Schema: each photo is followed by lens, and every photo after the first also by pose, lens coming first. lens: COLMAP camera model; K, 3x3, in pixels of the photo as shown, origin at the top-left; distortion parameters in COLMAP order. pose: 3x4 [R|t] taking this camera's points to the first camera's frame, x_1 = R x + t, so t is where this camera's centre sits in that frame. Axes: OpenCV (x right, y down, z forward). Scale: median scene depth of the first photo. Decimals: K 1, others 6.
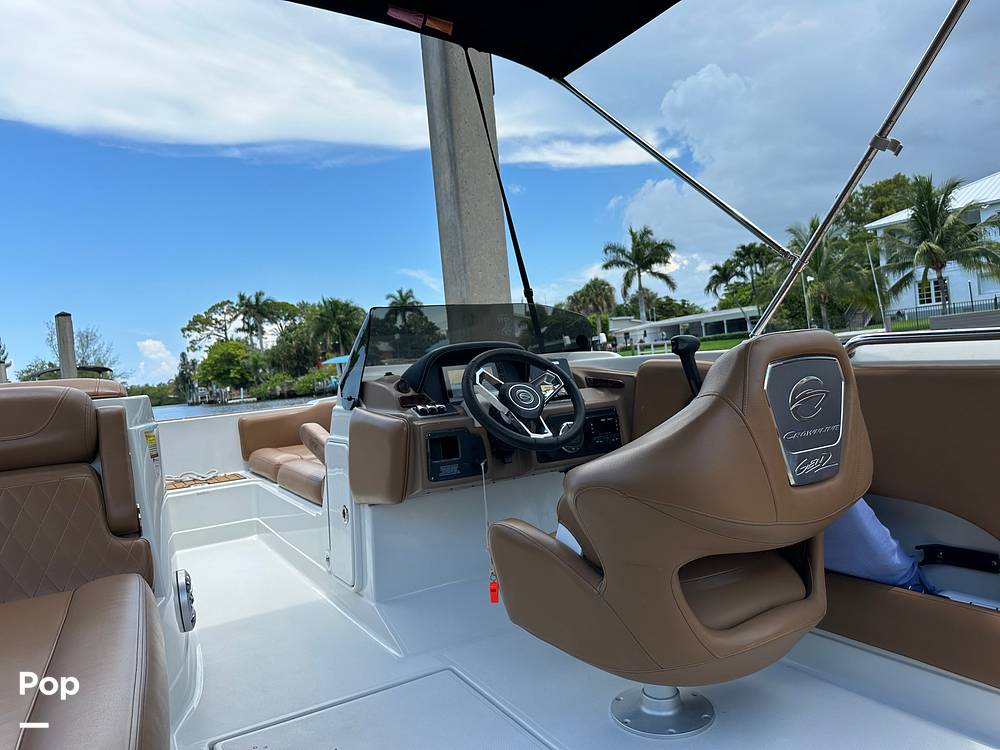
lens RADIAL K [[683.2, 0, 502.8], [0, 683.2, 389.9], [0, 0, 1]] dist [0.023198, -0.033728]
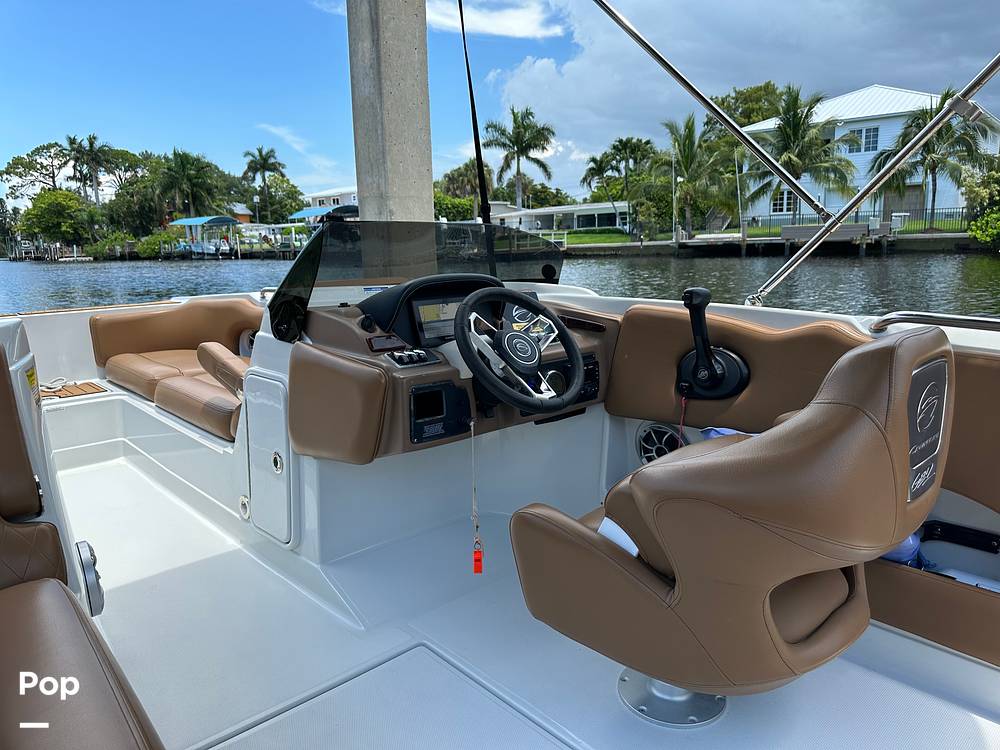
lens RADIAL K [[683.2, 0, 492.2], [0, 683.2, 371.8], [0, 0, 1]] dist [0.023198, -0.033728]
pose [[0.981974, 0.038151, 0.185128, -0.006975], [-0.065111, 0.987749, 0.141817, -0.003529], [-0.177450, -0.151314, 0.972428, 0.005858]]
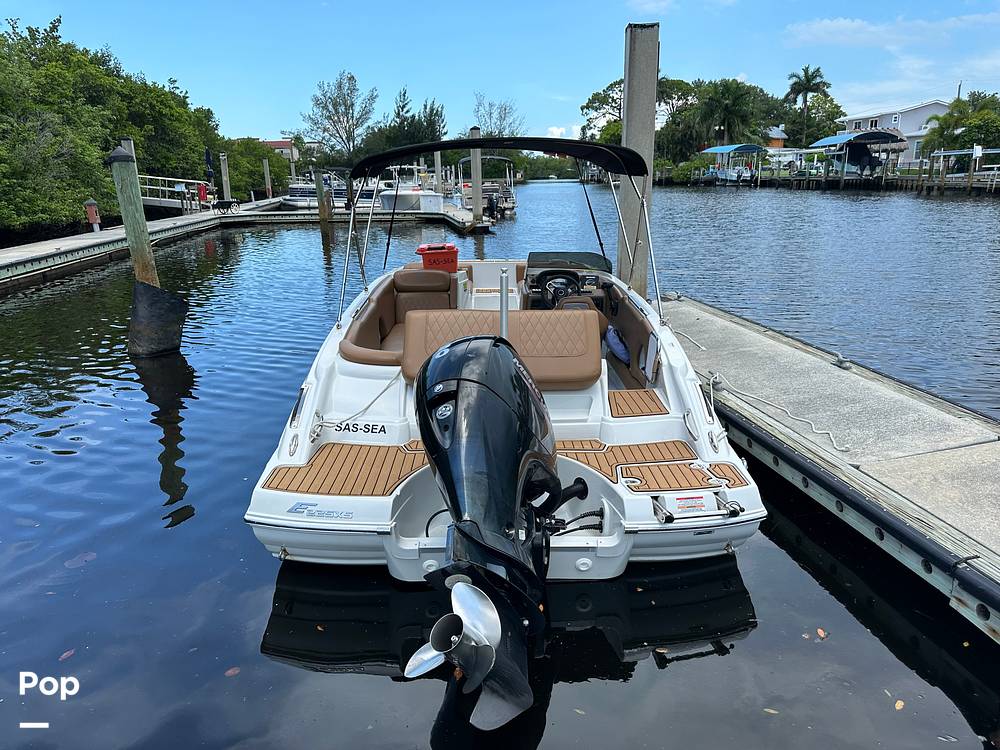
lens RADIAL K [[683.2, 0, 531.2], [0, 683.2, 379.6], [0, 0, 1]] dist [0.023198, -0.033728]
pose [[0.870562, 0.219274, -0.440500, 0.059943], [-0.081935, 0.947319, 0.309633, -0.024783], [0.485189, -0.233462, 0.842667, -0.078113]]
